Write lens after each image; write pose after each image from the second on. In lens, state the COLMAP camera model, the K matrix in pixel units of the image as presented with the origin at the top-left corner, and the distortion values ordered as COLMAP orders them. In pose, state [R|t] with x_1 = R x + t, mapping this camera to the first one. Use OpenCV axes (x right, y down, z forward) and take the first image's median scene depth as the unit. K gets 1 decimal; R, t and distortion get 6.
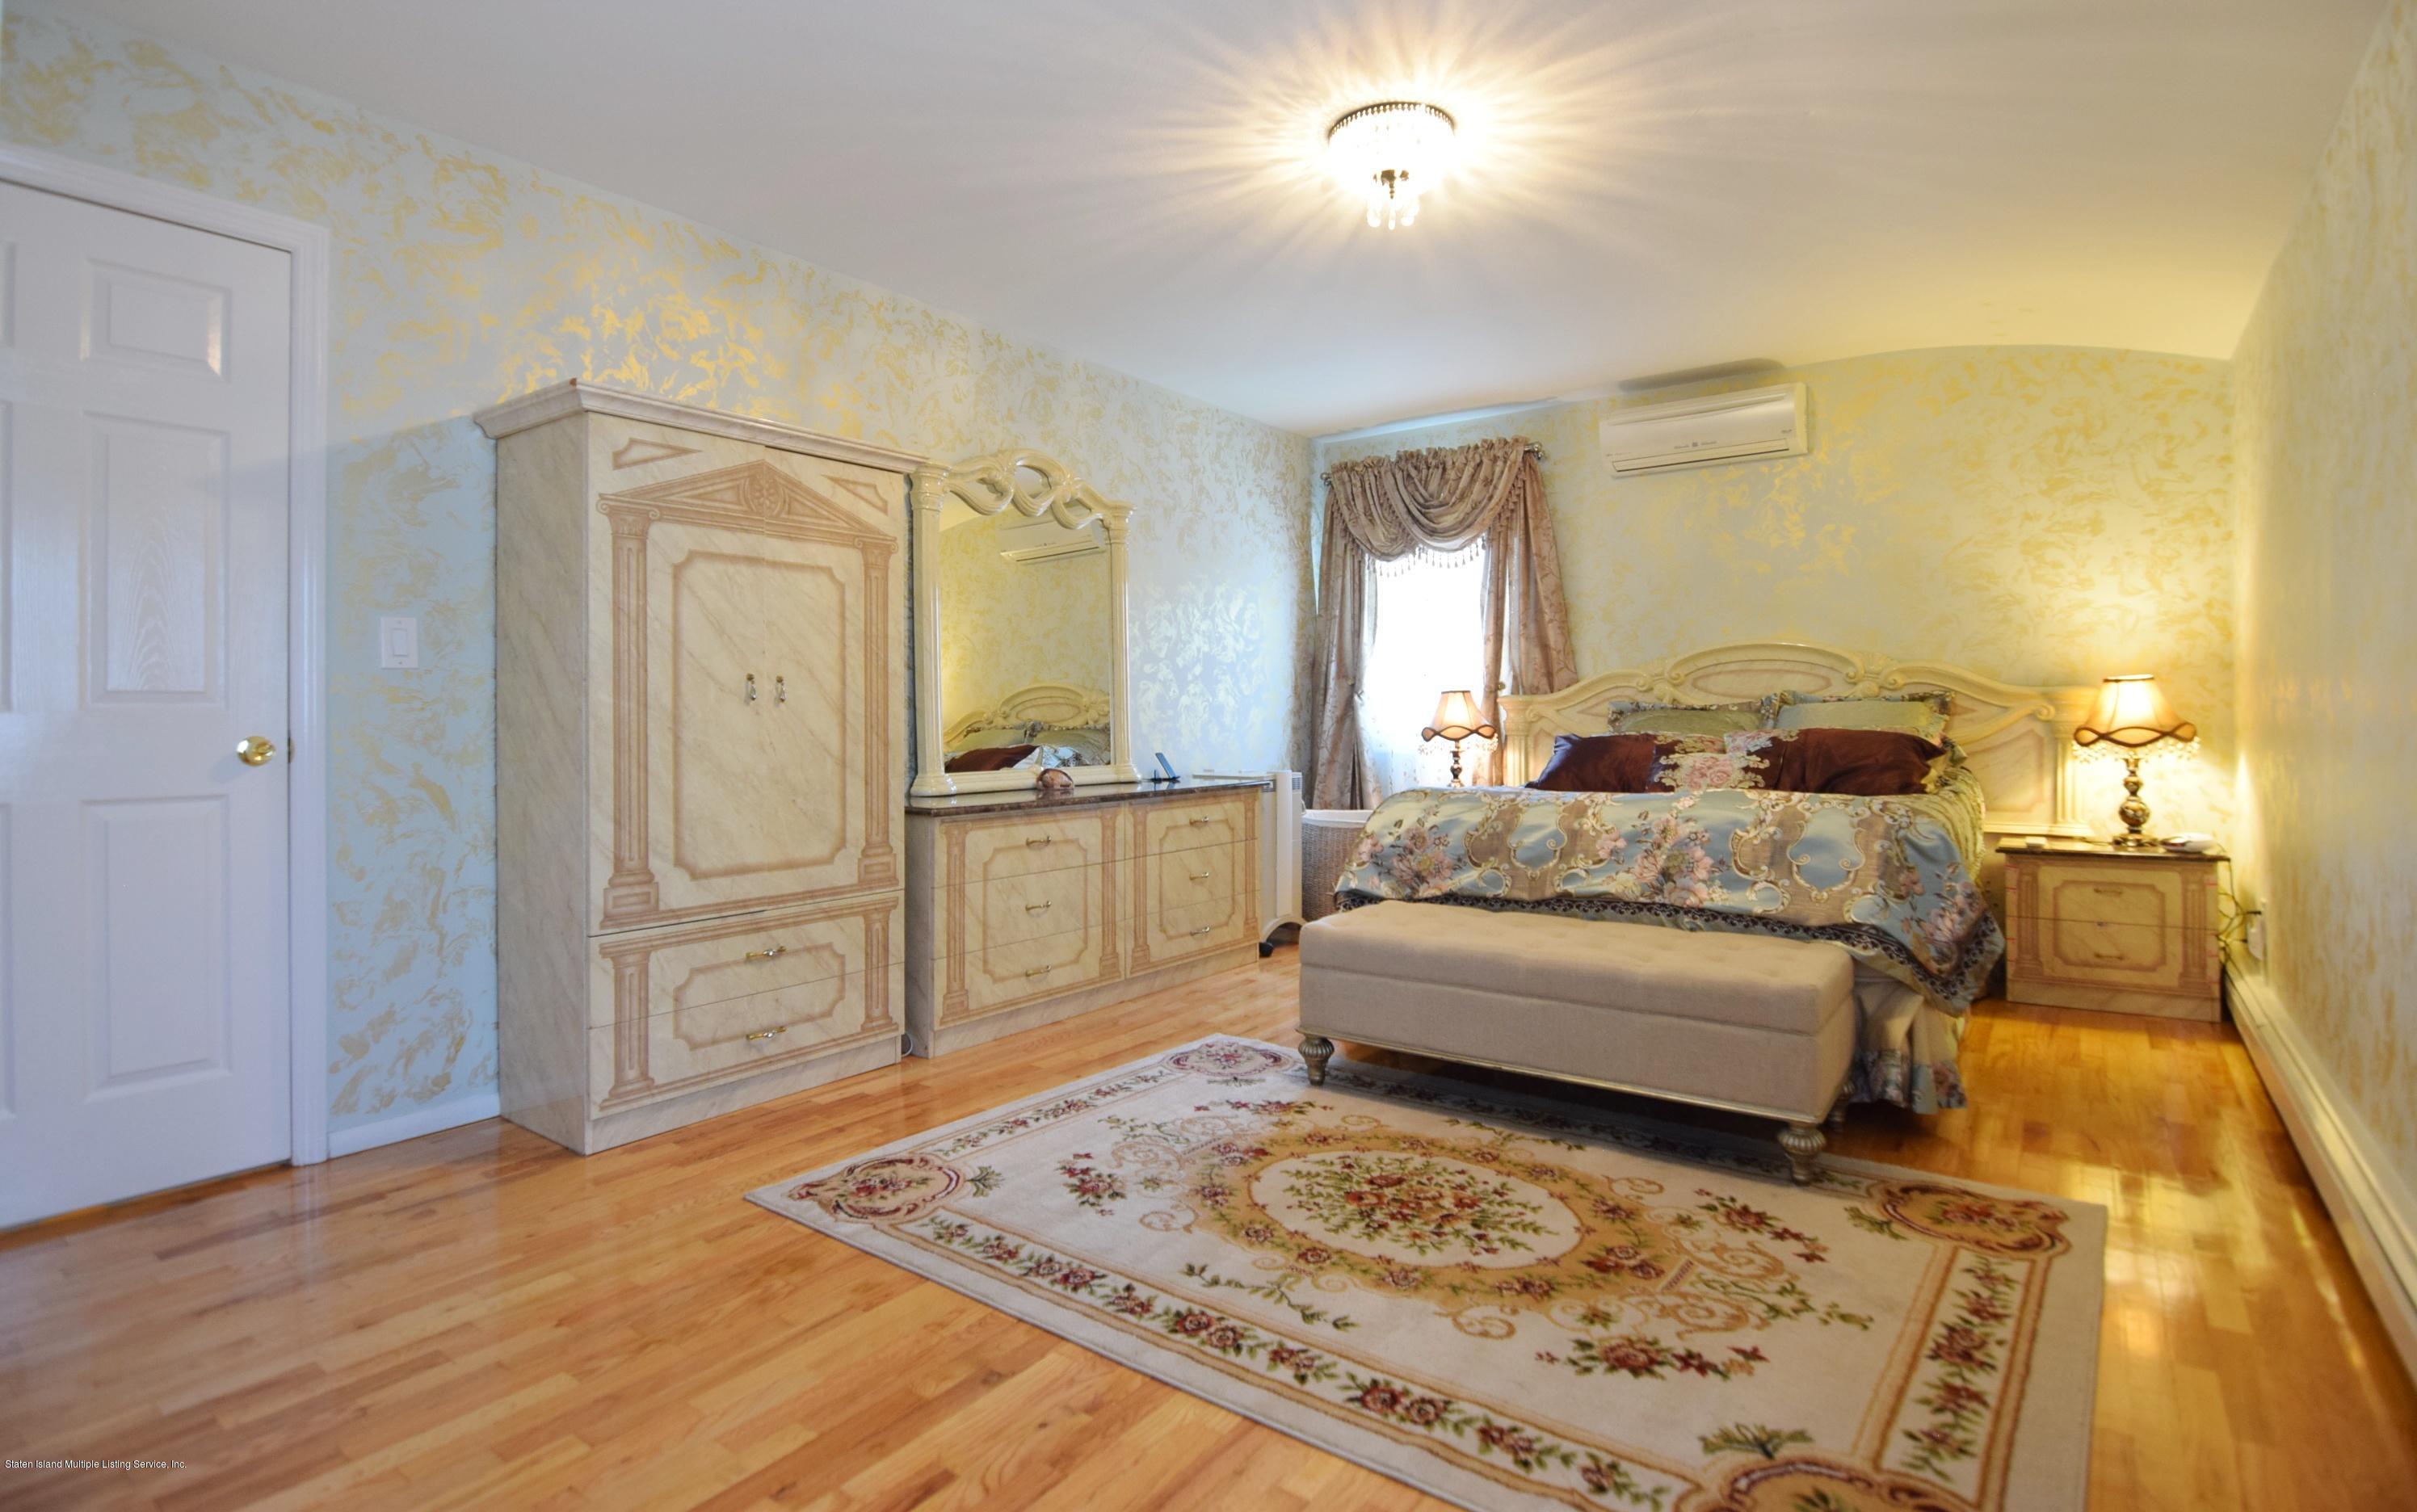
lens RADIAL K [[1176.1, 0, 1205.7], [0, 1176.1, 703.7], [0, 0, 1]] dist [-0.008677, -0.000810]
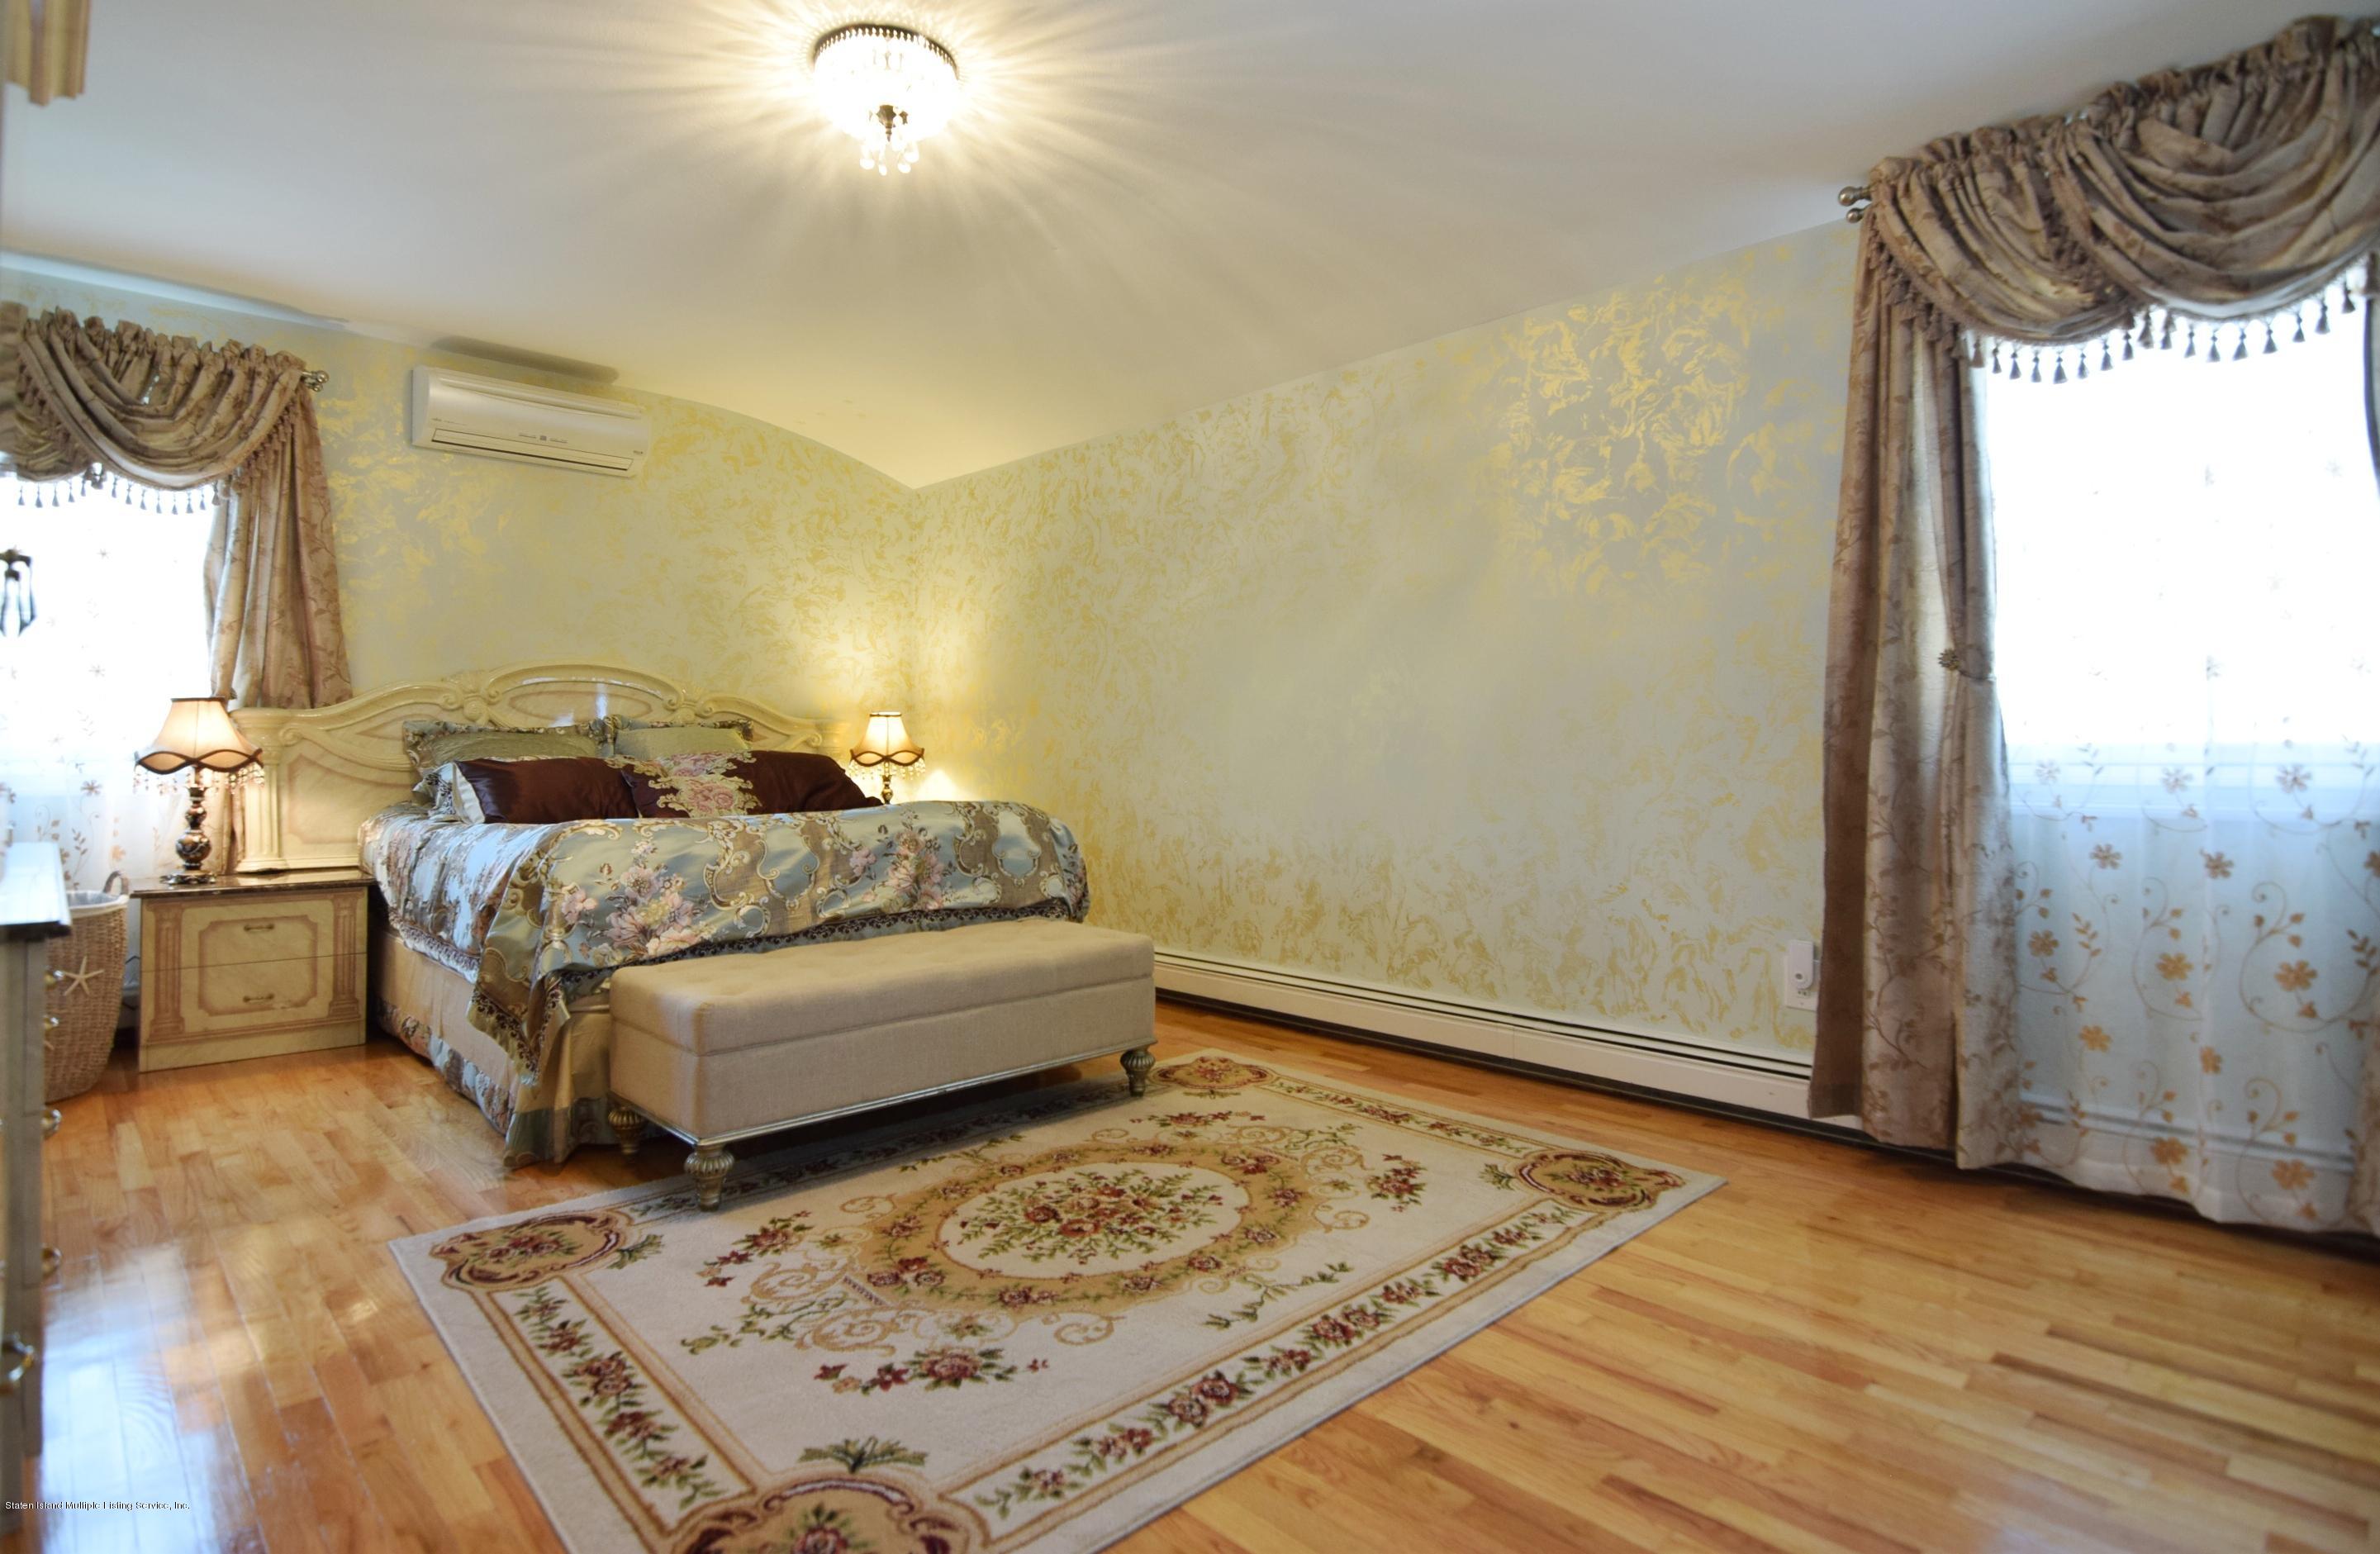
lens RADIAL K [[1181.0, 0, 1185.7], [0, 1181.0, 727.4], [0, 0, 1]] dist [-0.004796, -0.001148]
pose [[0.182591, 0.024313, 0.982888, -0.707521], [-0.009364, 0.999692, -0.022989, 0.032096], [-0.983144, -0.005006, 0.182762, 0.656628]]
